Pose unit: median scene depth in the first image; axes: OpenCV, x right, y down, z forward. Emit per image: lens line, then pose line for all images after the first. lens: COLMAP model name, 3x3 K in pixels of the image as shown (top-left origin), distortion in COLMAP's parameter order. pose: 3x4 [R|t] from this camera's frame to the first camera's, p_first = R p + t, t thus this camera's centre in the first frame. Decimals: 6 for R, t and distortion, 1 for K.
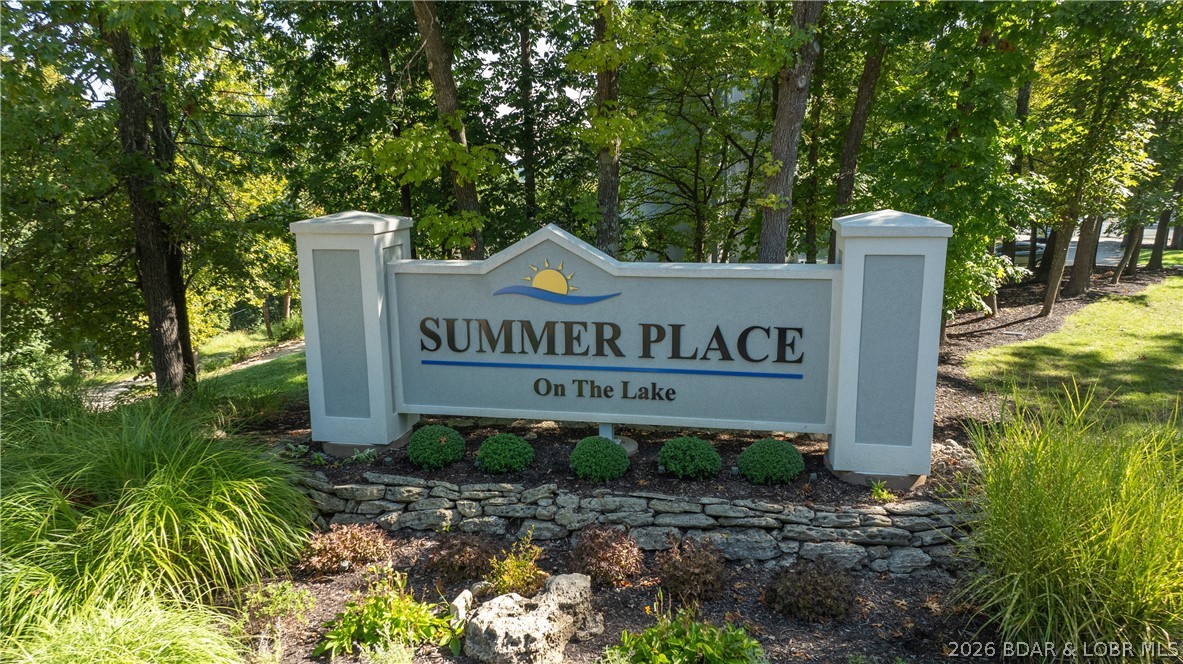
lens RADIAL K [[835.3, 0, 591.5], [0, 835.3, 332.0], [0, 0, 1]] dist [-0.037545, 0.034675]
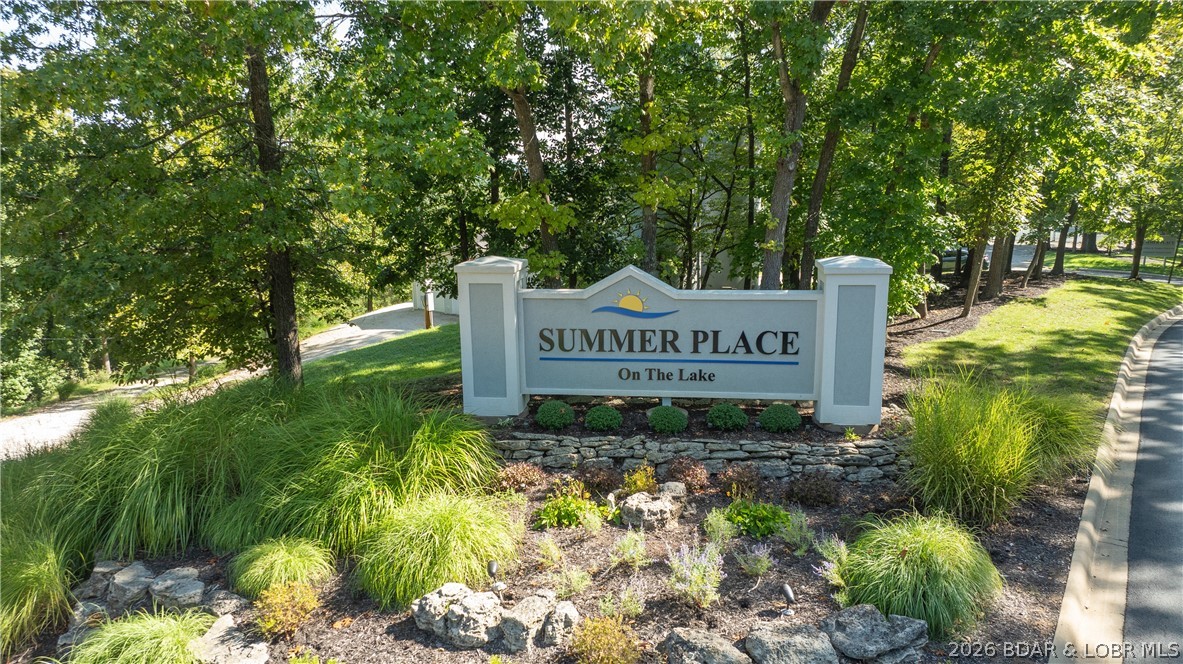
lens RADIAL K [[835.3, 0, 591.5], [0, 835.3, 332.0], [0, 0, 1]] dist [-0.037545, 0.034675]
pose [[0.997807, -0.015042, 0.064457, -0.220776], [0.015178, 0.999884, -0.001618, -0.007329], [-0.064425, 0.002593, 0.997919, -0.497981]]
